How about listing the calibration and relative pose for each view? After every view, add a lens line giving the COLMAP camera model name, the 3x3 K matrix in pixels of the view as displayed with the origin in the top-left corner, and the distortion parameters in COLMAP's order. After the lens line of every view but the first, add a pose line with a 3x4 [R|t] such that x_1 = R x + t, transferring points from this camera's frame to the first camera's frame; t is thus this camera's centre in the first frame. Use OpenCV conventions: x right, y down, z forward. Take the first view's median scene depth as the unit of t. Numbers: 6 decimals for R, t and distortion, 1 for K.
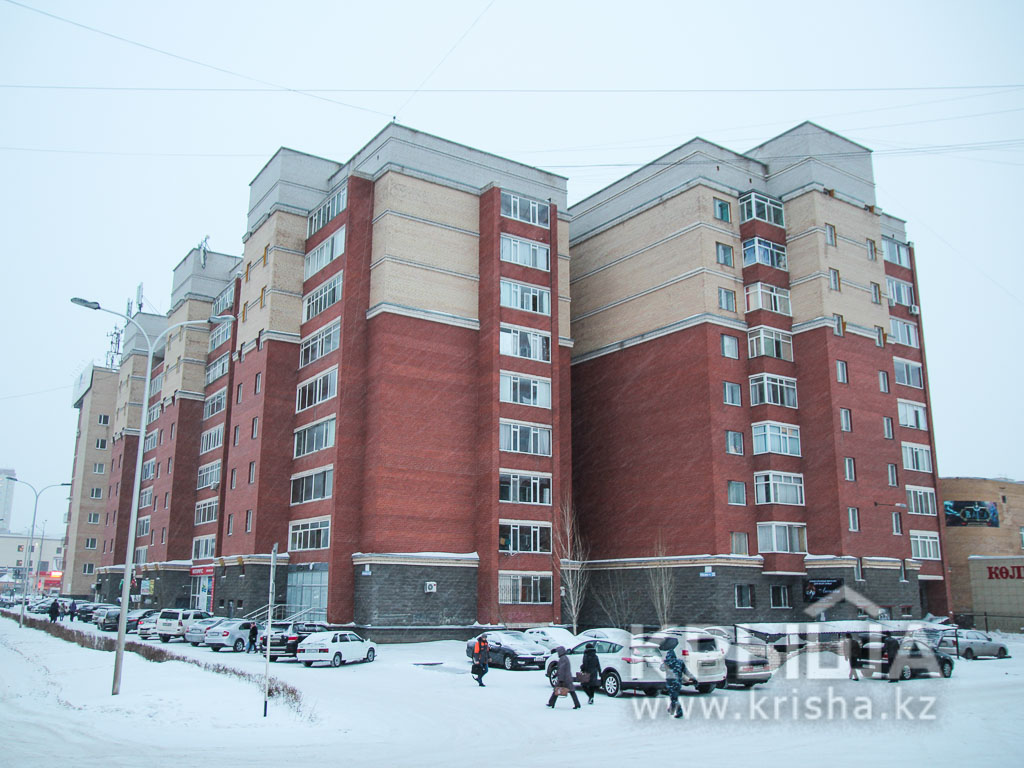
lens RADIAL K [[894.1, 0, 512.0], [0, 894.1, 384.0], [0, 0, 1]] dist [-0.013813, -0.005255]
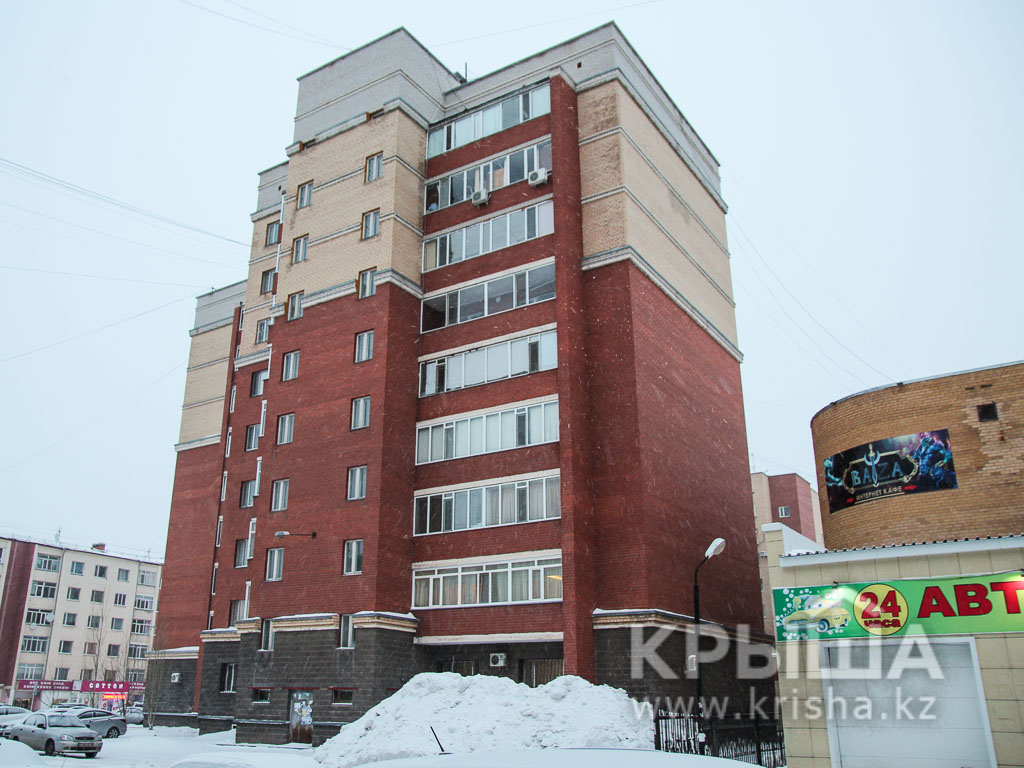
lens RADIAL K [[894.1, 0, 512.0], [0, 894.1, 384.0], [0, 0, 1]] dist [-0.013813, -0.005255]
pose [[0.386127, -0.315856, -0.866684, 0.846270], [0.213594, 0.944630, -0.249102, 0.176590], [0.897376, -0.088934, 0.432212, 0.659253]]
